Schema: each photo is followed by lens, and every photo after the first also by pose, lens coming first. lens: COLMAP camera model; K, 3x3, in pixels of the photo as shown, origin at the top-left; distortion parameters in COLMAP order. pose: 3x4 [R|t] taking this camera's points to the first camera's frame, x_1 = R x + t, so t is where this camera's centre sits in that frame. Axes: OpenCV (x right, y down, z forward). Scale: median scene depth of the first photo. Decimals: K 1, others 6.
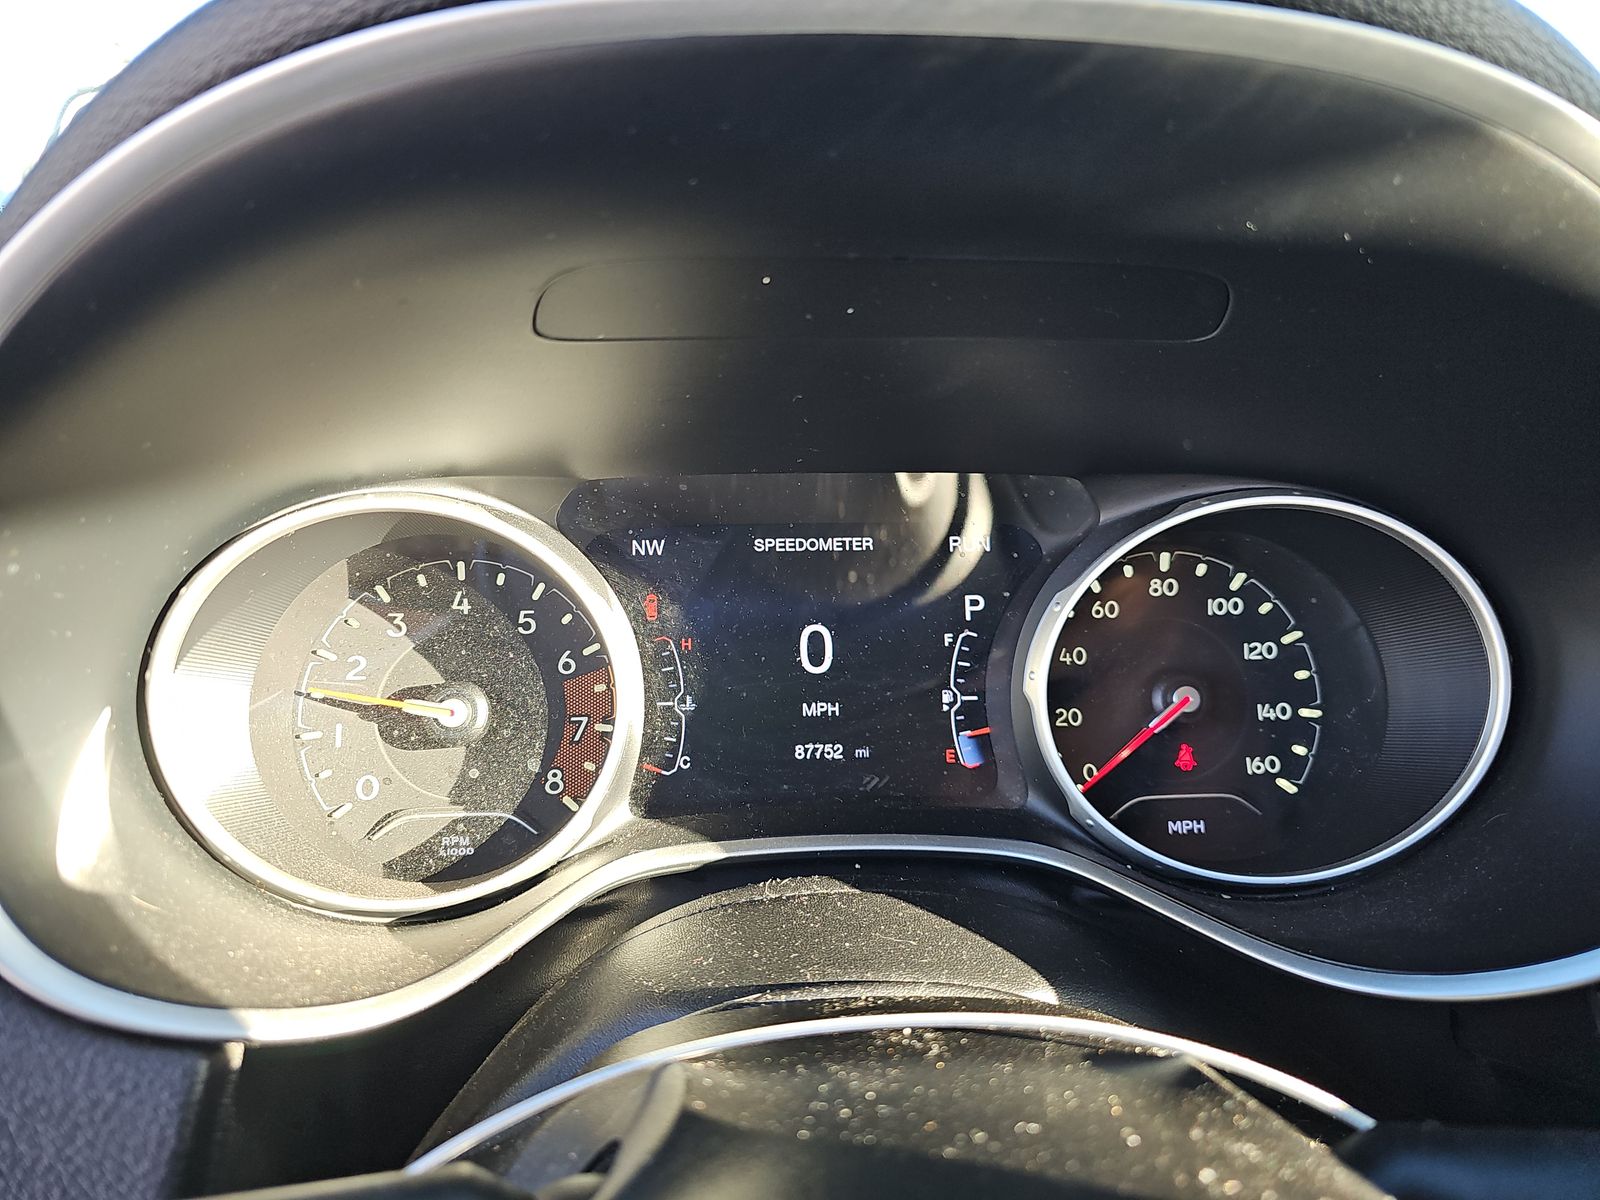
lens RADIAL K [[1055.2, 0, 805.7], [0, 1055.2, 601.2], [0, 0, 1]] dist [0.031833, -0.002773]
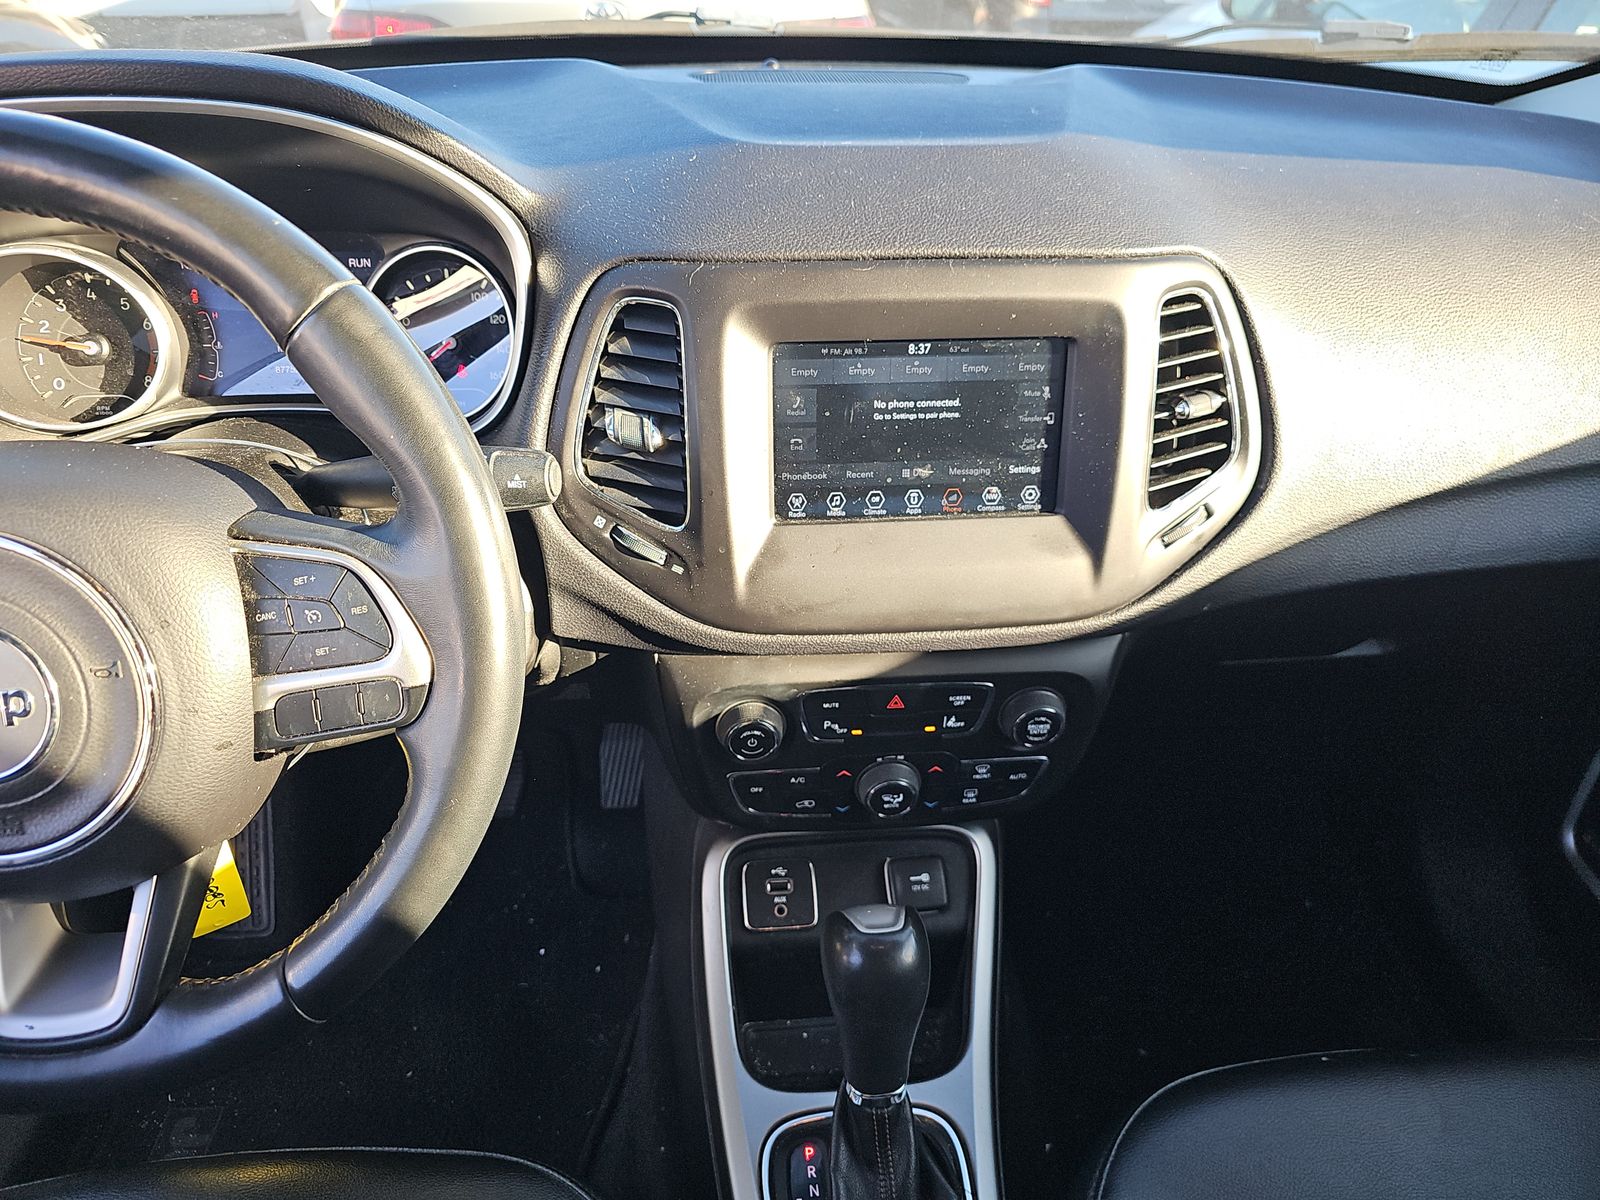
lens RADIAL K [[1055.2, 0, 794.7], [0, 1055.2, 605.4], [0, 0, 1]] dist [0.031833, -0.002773]
pose [[0.999776, -0.012856, 0.016816, 1.048658], [0.007113, 0.952281, 0.305139, -0.051070], [-0.019937, -0.304951, 0.952159, -1.256811]]
